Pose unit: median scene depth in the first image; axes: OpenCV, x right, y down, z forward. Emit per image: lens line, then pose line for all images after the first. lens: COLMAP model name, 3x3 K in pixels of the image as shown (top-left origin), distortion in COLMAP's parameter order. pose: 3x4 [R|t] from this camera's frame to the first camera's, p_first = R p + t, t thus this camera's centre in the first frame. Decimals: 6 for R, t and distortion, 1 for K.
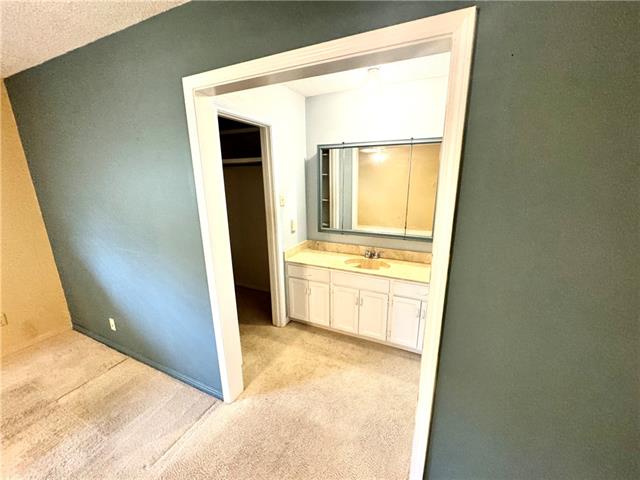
lens RADIAL K [[255.7, 0, 322.5], [0, 255.7, 238.9], [0, 0, 1]] dist [0.000511, -0.000044]
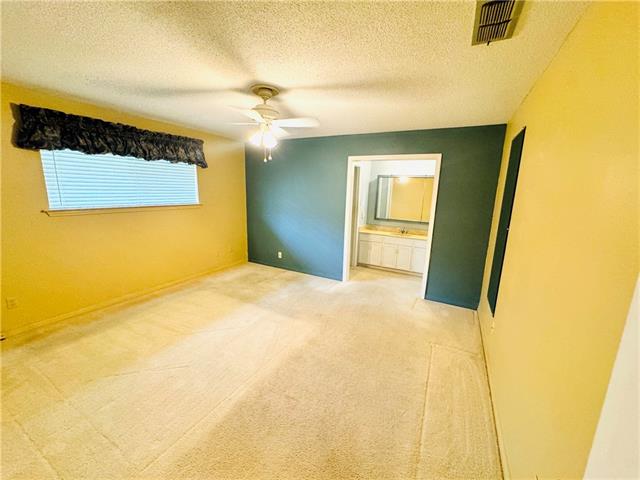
lens RADIAL K [[255.7, 0, 316.5], [0, 255.7, 240.5], [0, 0, 1]] dist [0.000511, -0.000044]
pose [[0.996493, 0.058272, -0.060045, -0.356998], [-0.061064, 0.997085, -0.045757, 0.266052], [0.057204, 0.049263, 0.997146, -1.022853]]
